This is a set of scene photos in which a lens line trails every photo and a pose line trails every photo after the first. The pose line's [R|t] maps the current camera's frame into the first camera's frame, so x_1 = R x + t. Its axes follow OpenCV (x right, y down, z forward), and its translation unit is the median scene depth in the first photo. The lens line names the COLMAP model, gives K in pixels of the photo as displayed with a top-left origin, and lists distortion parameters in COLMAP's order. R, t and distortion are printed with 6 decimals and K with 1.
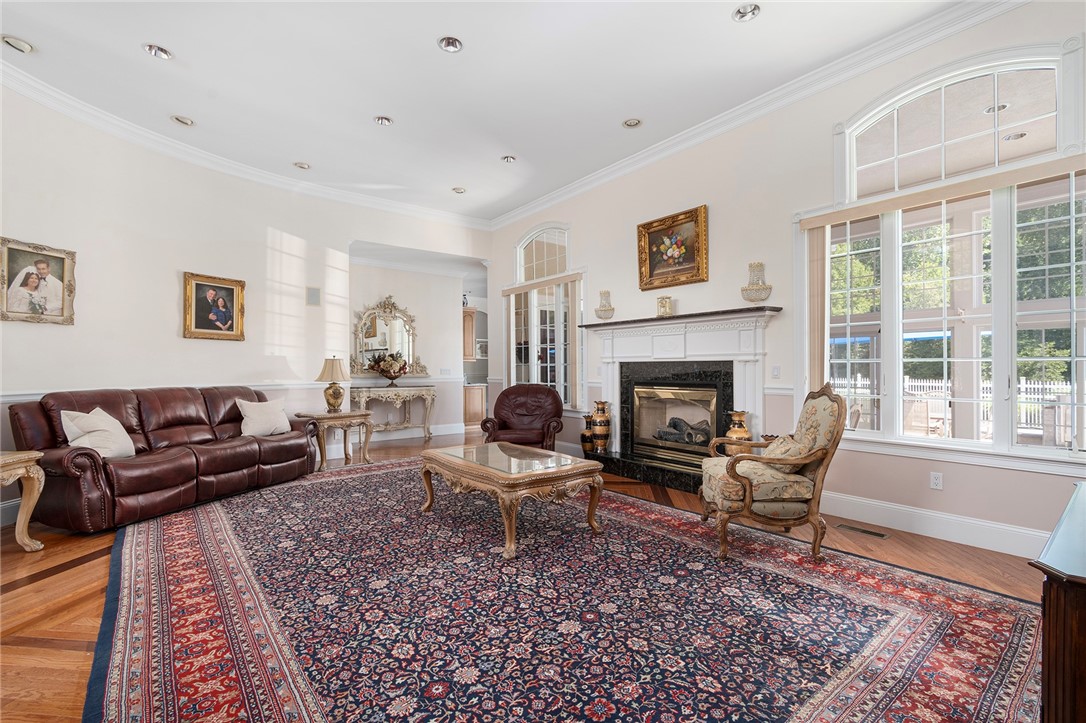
lens RADIAL K [[478.6, 0, 542.7], [0, 478.6, 370.0], [0, 0, 1]] dist [0.001887, -0.000191]
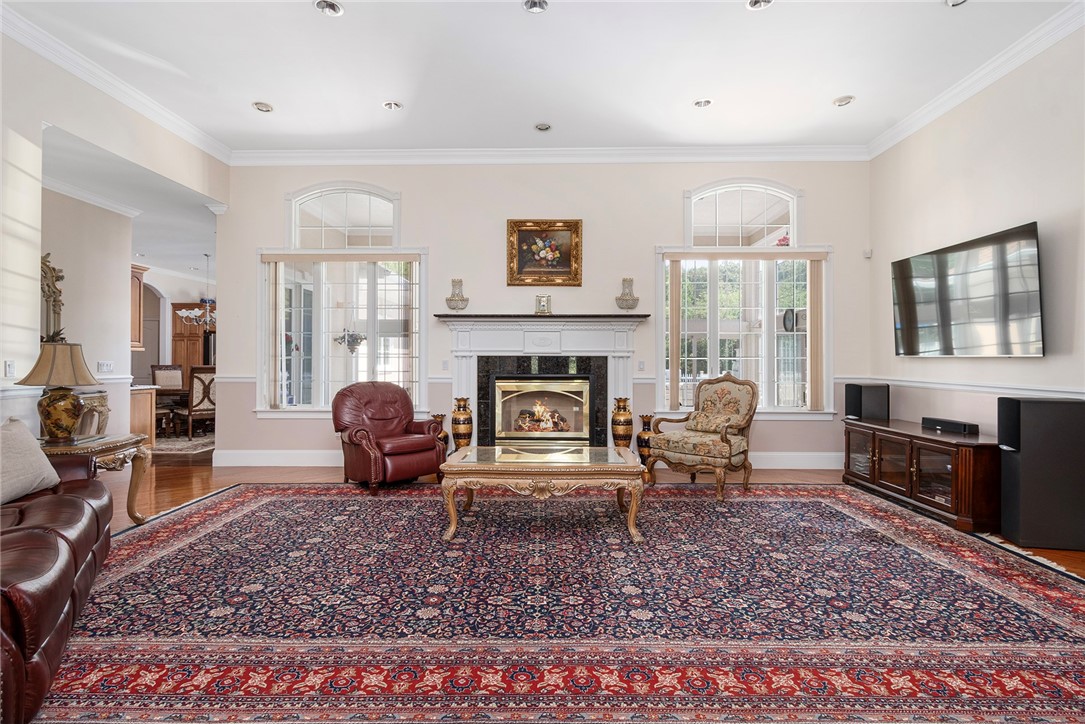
lens RADIAL K [[541.7, 0, 542.5], [0, 541.7, 362.0], [0, 0, 1]] dist [0.000468, -0.000383]
pose [[0.638779, 0.003145, 0.769383, -0.785569], [0.000318, 0.999990, -0.004351, 0.000018], [-0.769390, 0.003024, 0.638772, 0.275271]]
